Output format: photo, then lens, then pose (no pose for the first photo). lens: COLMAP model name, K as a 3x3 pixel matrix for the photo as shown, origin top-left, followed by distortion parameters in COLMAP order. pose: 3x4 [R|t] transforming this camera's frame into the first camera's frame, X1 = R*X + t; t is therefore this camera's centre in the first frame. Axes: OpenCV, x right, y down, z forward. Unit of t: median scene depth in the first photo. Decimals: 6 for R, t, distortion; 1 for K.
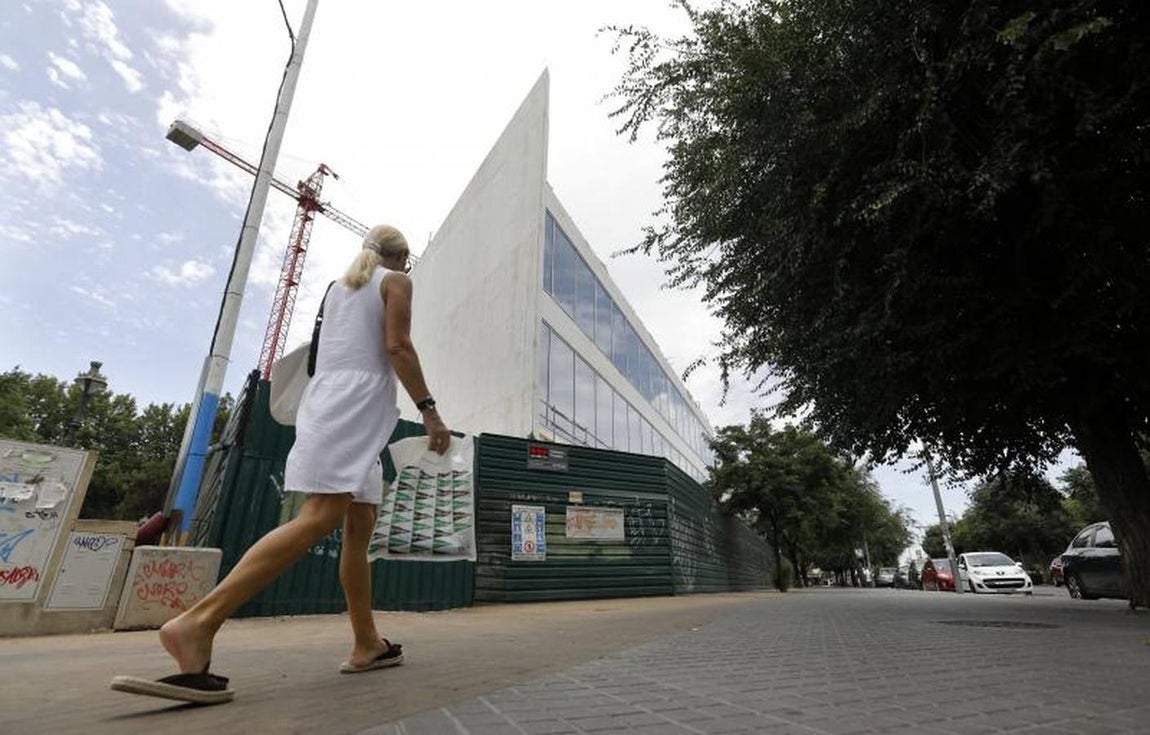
lens RADIAL K [[551.2, 0, 577.2], [0, 551.2, 362.6], [0, 0, 1]] dist [-0.055870, 0.017428]
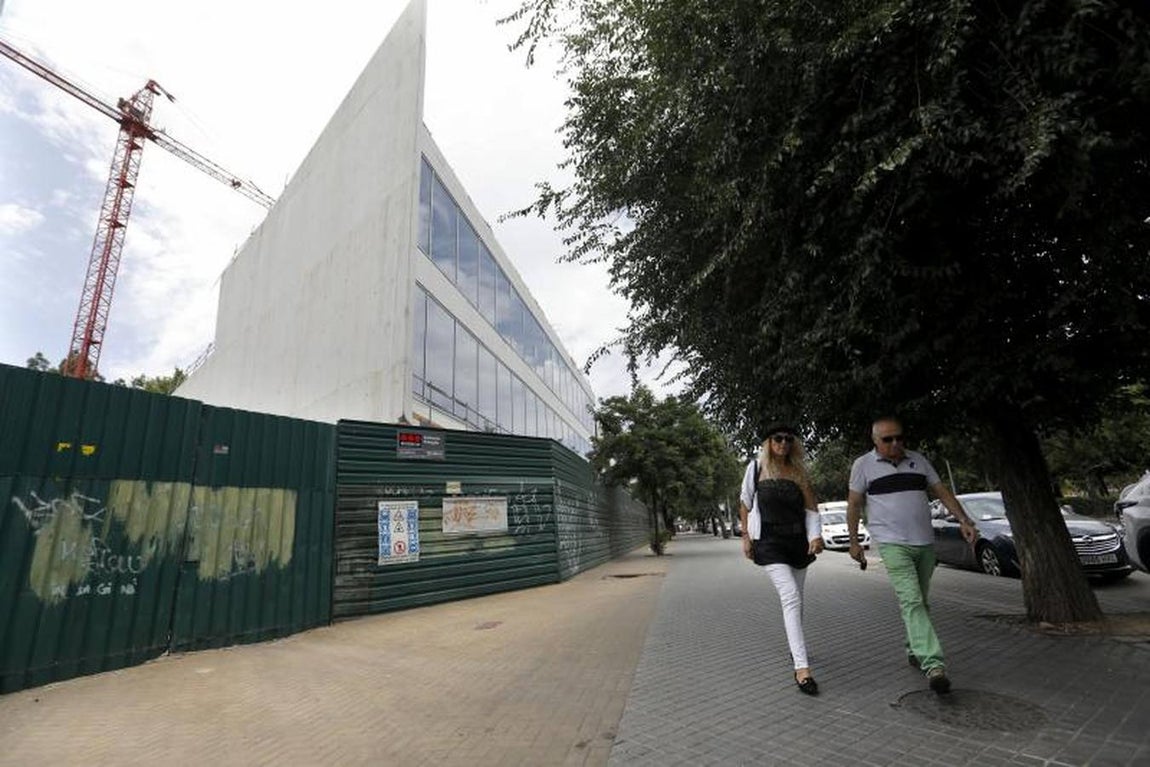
lens RADIAL K [[544.5, 0, 581.5], [0, 544.5, 380.9], [0, 0, 1]] dist [-0.052048, 0.023867]
pose [[0.975808, 0.004692, 0.218579, 0.006290], [-0.026694, 0.994847, 0.097815, -0.020083], [-0.216993, -0.101283, 0.970905, 0.107356]]
